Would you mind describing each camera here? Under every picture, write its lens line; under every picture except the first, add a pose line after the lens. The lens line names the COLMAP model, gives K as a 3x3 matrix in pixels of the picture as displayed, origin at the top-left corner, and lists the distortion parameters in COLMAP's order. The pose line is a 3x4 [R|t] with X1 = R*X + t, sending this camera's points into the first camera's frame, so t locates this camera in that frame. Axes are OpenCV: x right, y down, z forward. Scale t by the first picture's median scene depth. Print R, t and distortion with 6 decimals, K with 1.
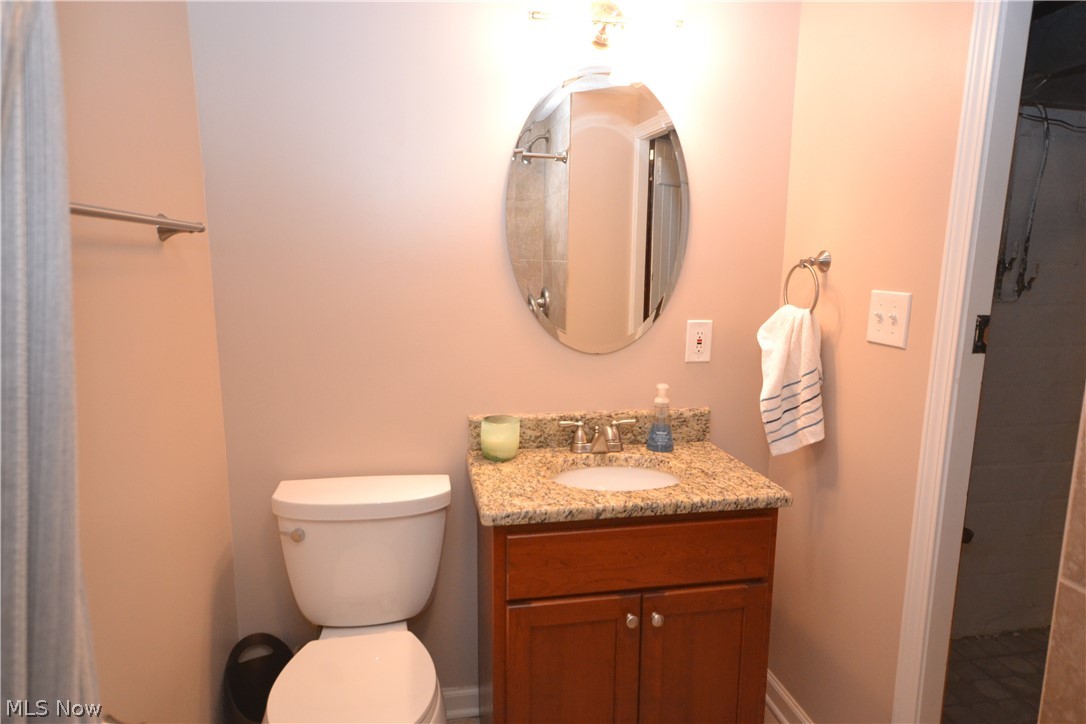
lens RADIAL K [[641.4, 0, 543.7], [0, 641.4, 359.8], [0, 0, 1]] dist [0.001156, 0.000050]
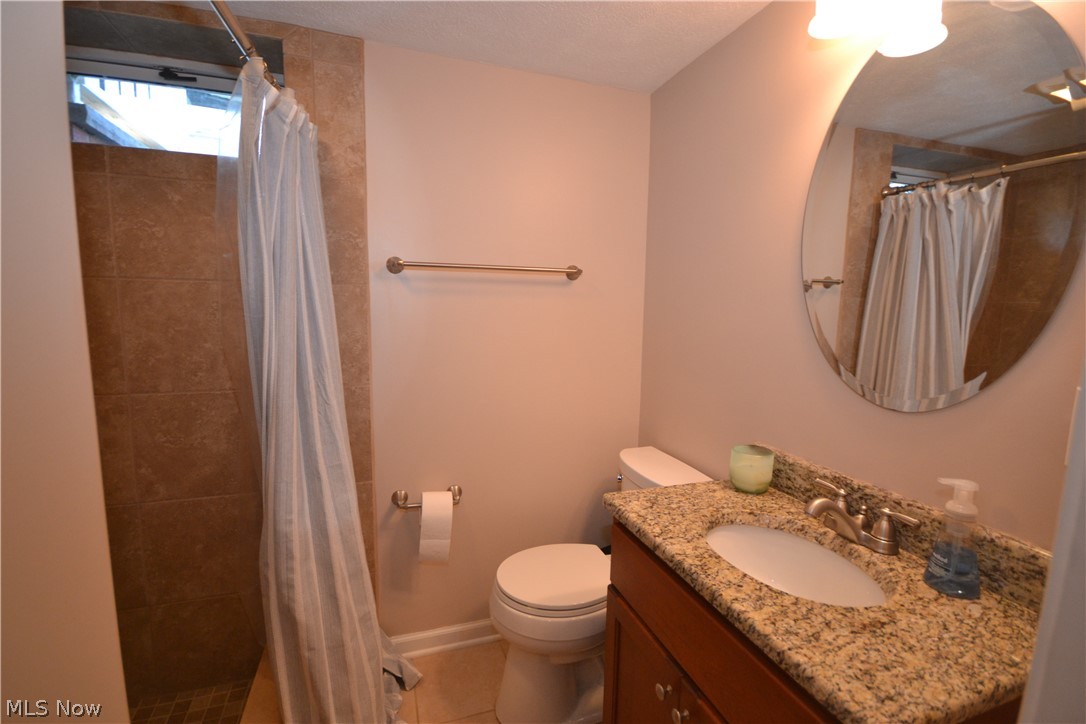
lens RADIAL K [[484.2, 0, 541.2], [0, 484.2, 368.1], [0, 0, 1]] dist [-0.004339, -0.000570]
pose [[0.124705, 0.120926, -0.984797, 0.584355], [-0.158790, 0.982184, 0.100497, -0.049080], [0.979405, 0.143843, 0.141685, 0.561798]]
